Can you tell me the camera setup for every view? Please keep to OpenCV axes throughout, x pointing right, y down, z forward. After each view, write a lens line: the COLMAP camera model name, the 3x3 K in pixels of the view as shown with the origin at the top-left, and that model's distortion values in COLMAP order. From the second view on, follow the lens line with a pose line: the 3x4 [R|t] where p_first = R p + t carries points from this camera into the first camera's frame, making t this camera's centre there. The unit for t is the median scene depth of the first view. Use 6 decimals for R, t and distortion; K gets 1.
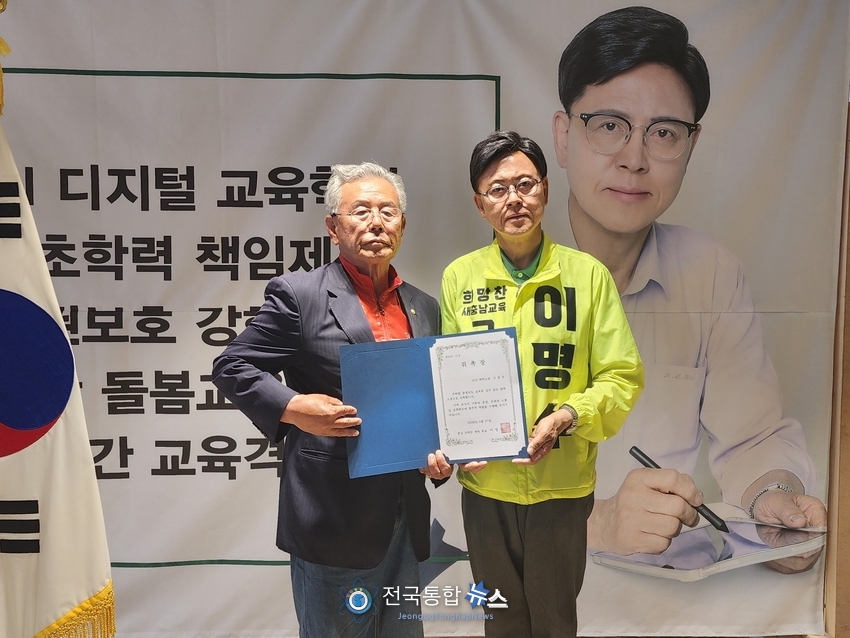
lens RADIAL K [[862.6, 0, 435.3], [0, 862.6, 318.6], [0, 0, 1]] dist [0.103189, -0.203374]
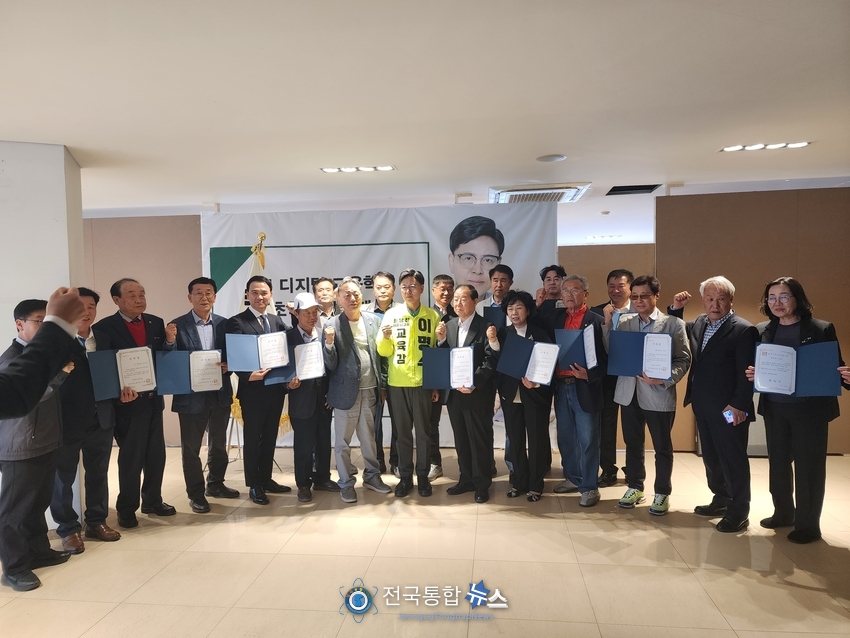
lens RADIAL K [[759.3, 0, 427.9], [0, 759.3, 305.1], [0, 0, 1]] dist [0.068498, -0.074670]
pose [[0.986903, -0.020551, -0.159998, 0.457421], [0.014285, 0.999089, -0.040216, 0.023515], [0.160679, 0.037404, 0.986298, -1.408407]]
